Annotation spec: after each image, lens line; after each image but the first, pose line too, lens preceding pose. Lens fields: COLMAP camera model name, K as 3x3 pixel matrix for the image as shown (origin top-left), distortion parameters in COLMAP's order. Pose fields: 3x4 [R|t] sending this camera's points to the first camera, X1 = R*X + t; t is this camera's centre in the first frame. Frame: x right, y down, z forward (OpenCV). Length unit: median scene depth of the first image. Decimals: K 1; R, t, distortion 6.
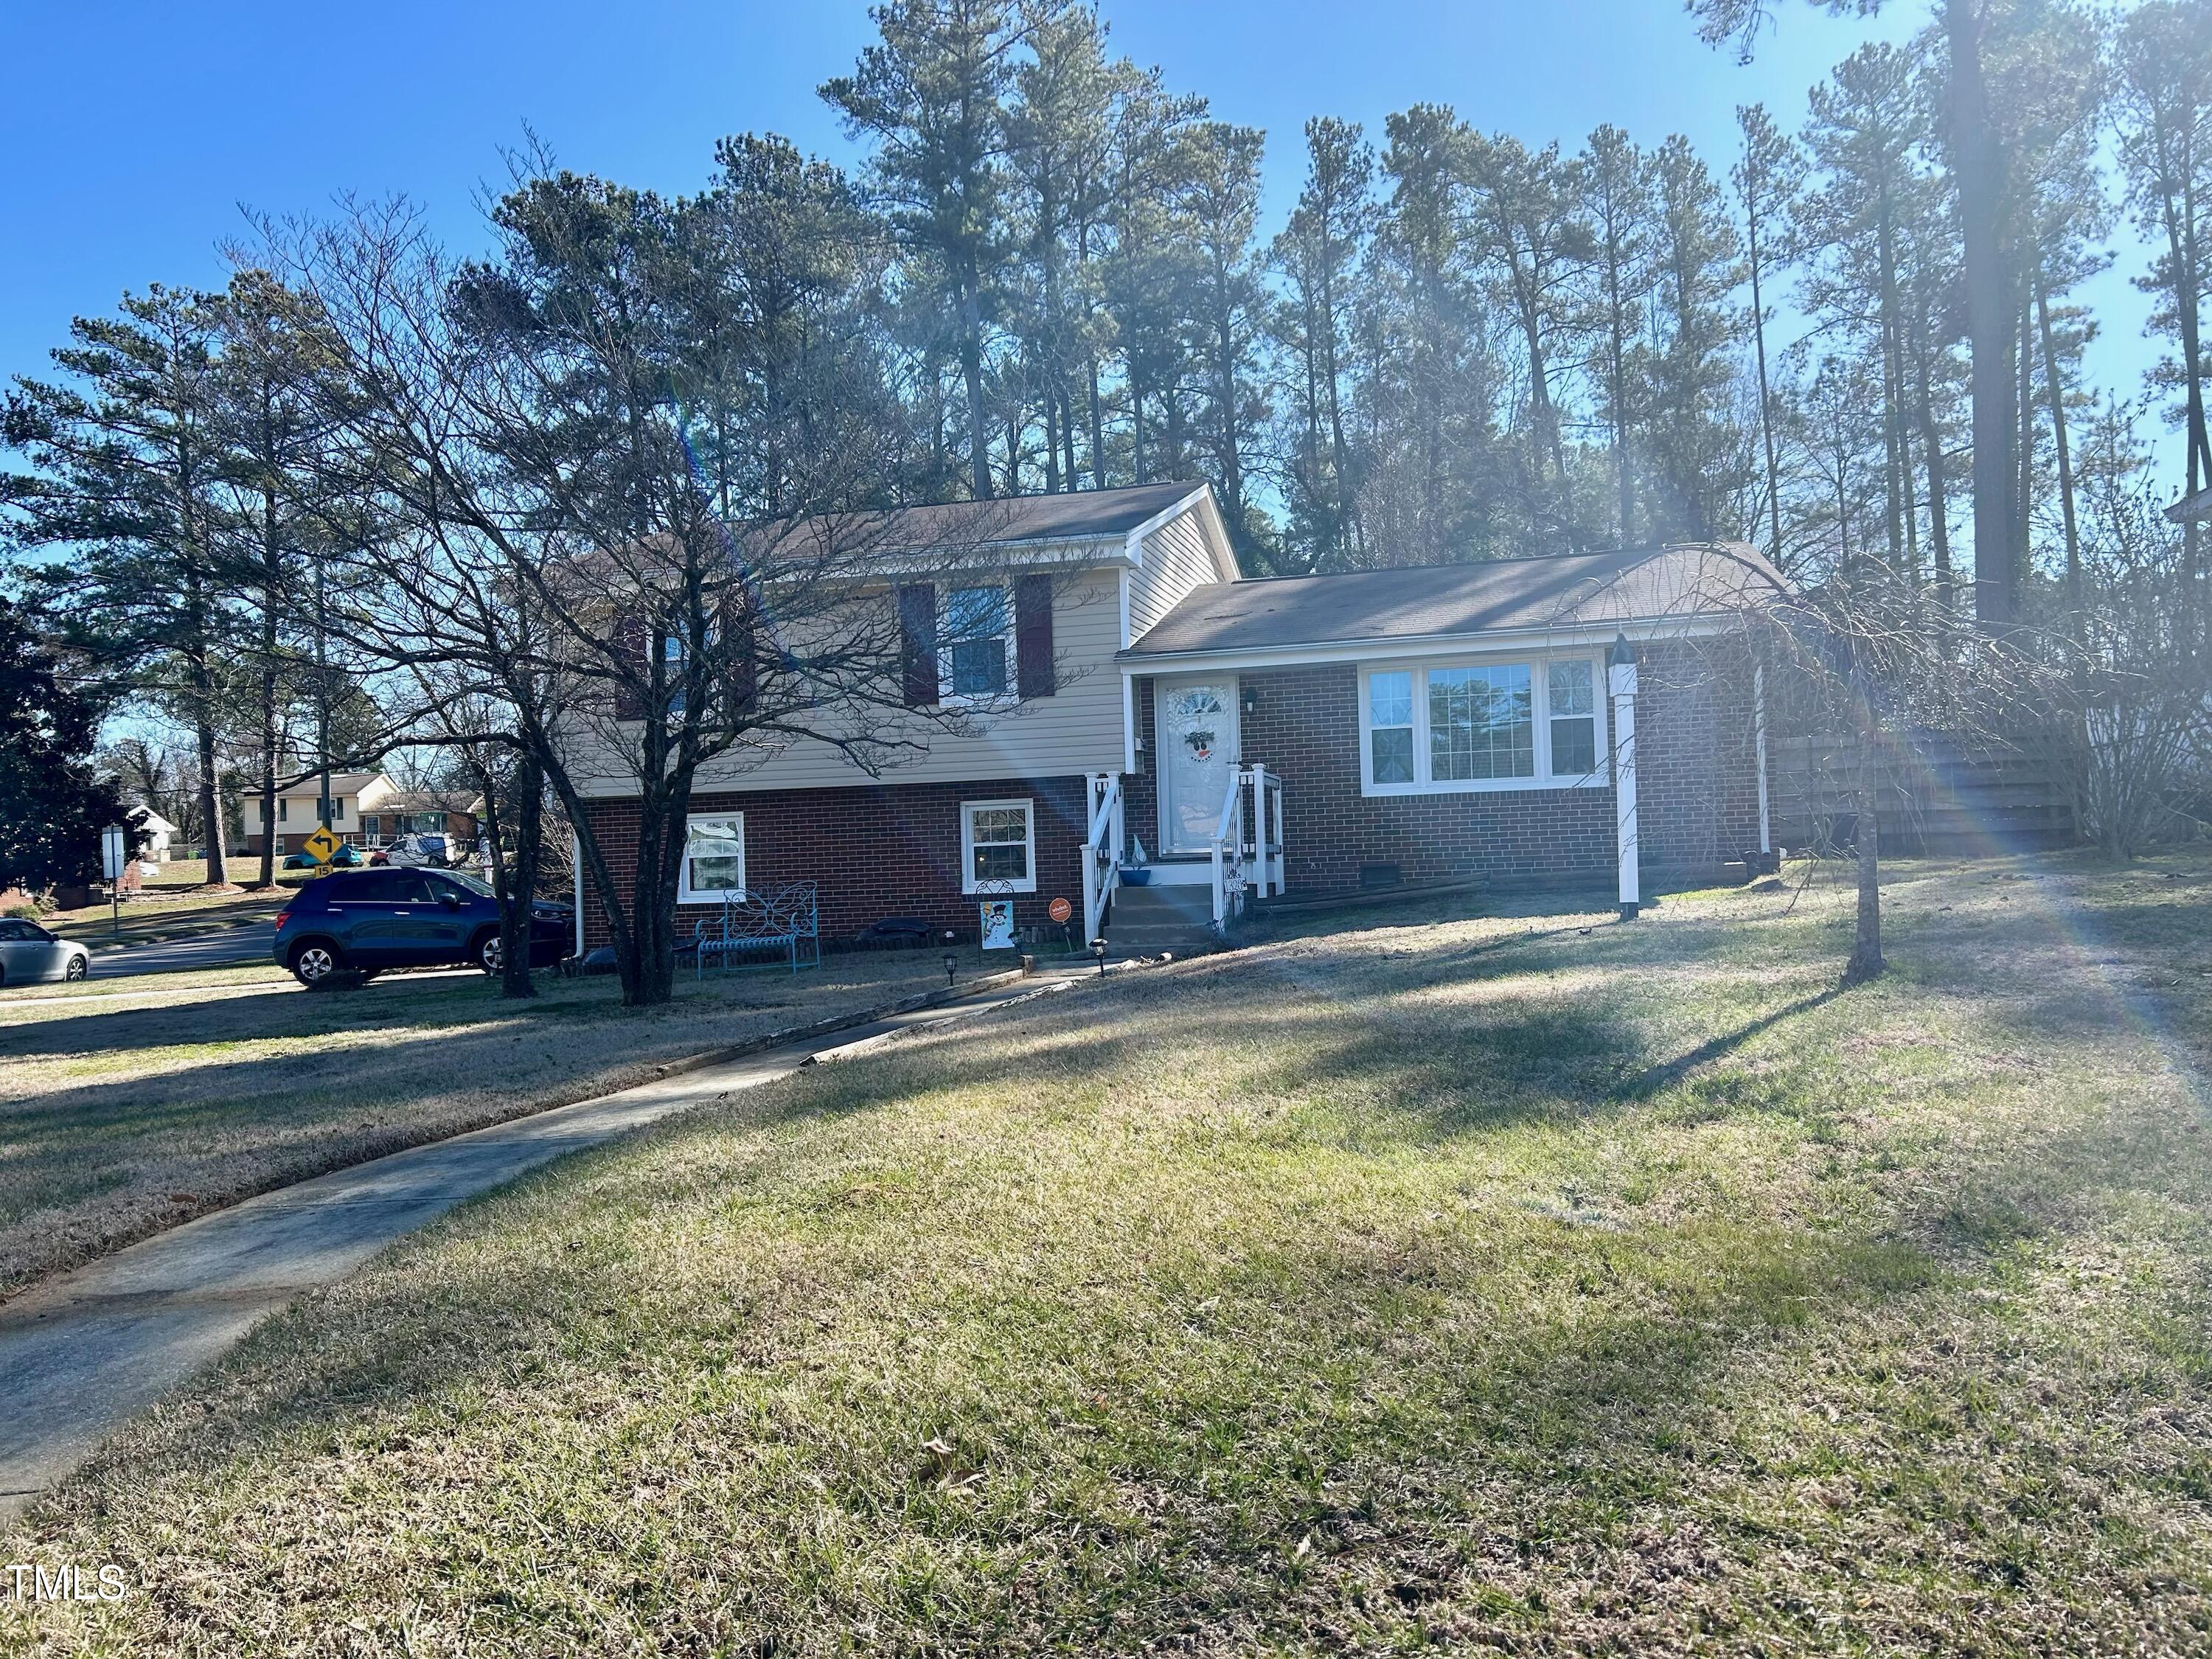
lens RADIAL K [[1678.9, 0, 1113.4], [0, 1678.9, 822.9], [0, 0, 1]] dist [0.037753, -0.009903]
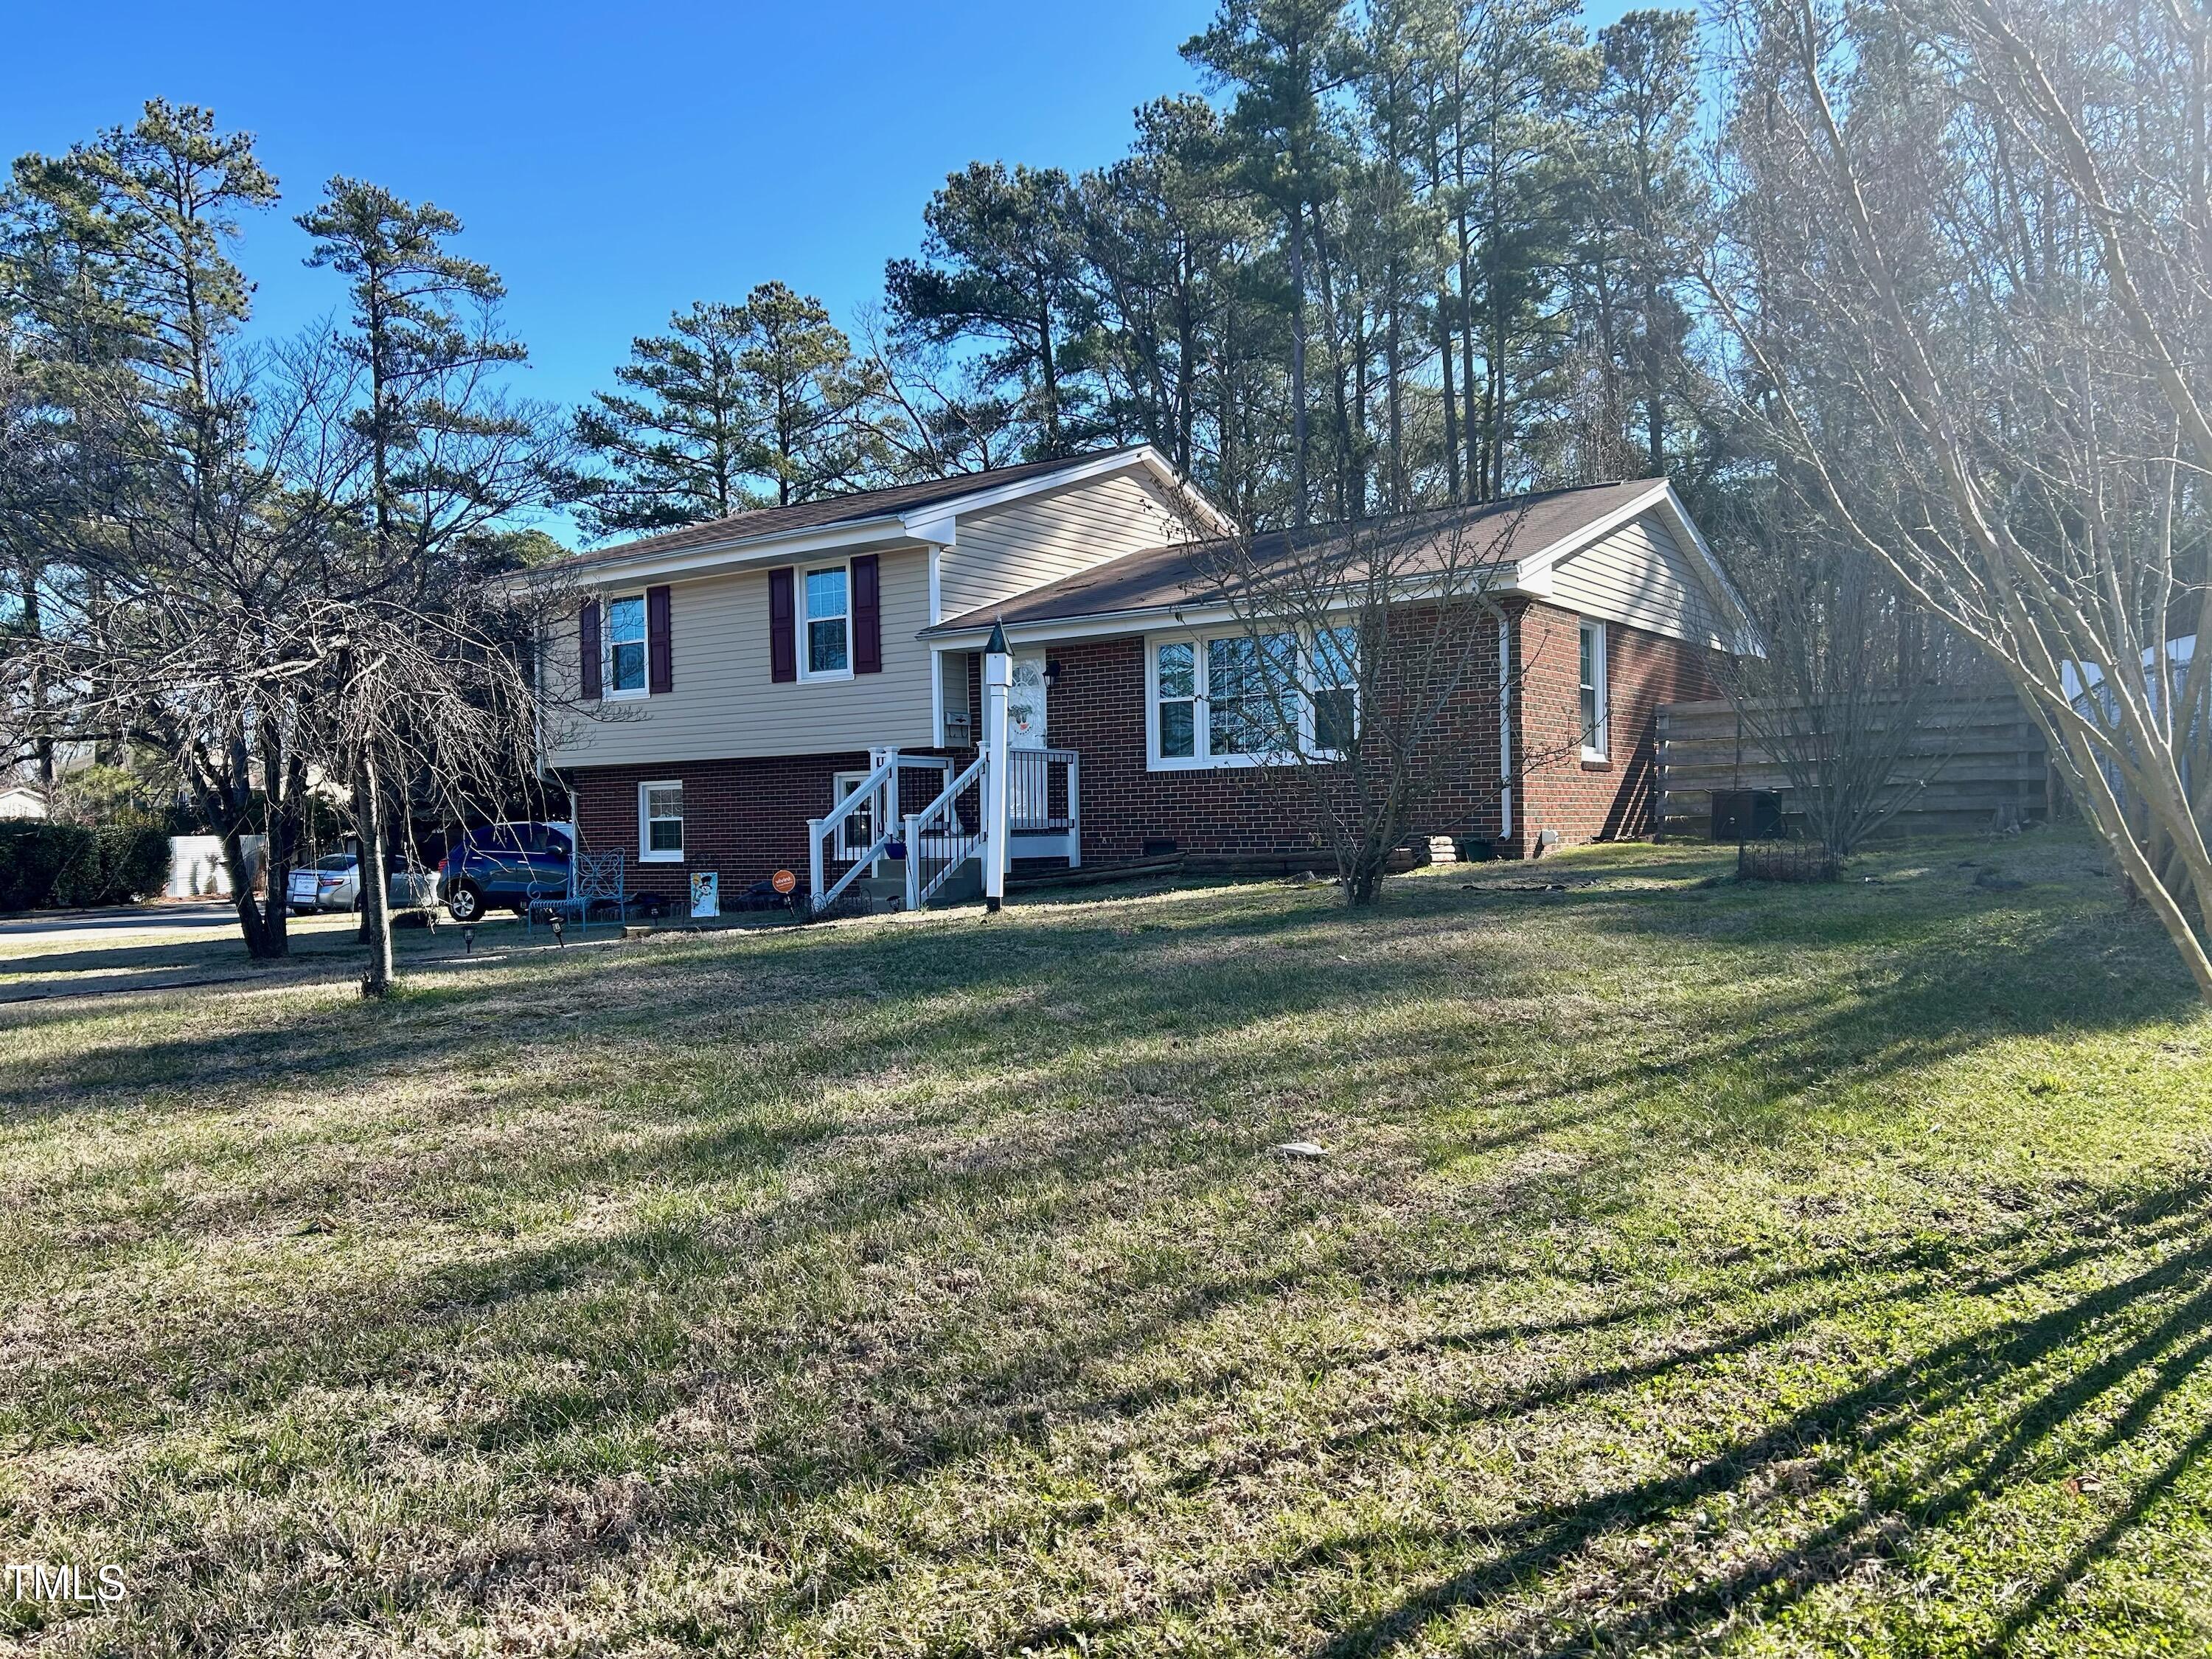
lens RADIAL K [[1678.9, 0, 1112.7], [0, 1678.9, 822.0], [0, 0, 1]] dist [0.037753, -0.009903]
pose [[0.934437, 0.015039, -0.355811, 0.141874], [-0.002930, 0.999399, 0.034545, -0.005882], [0.356117, -0.031237, 0.933919, 0.024932]]
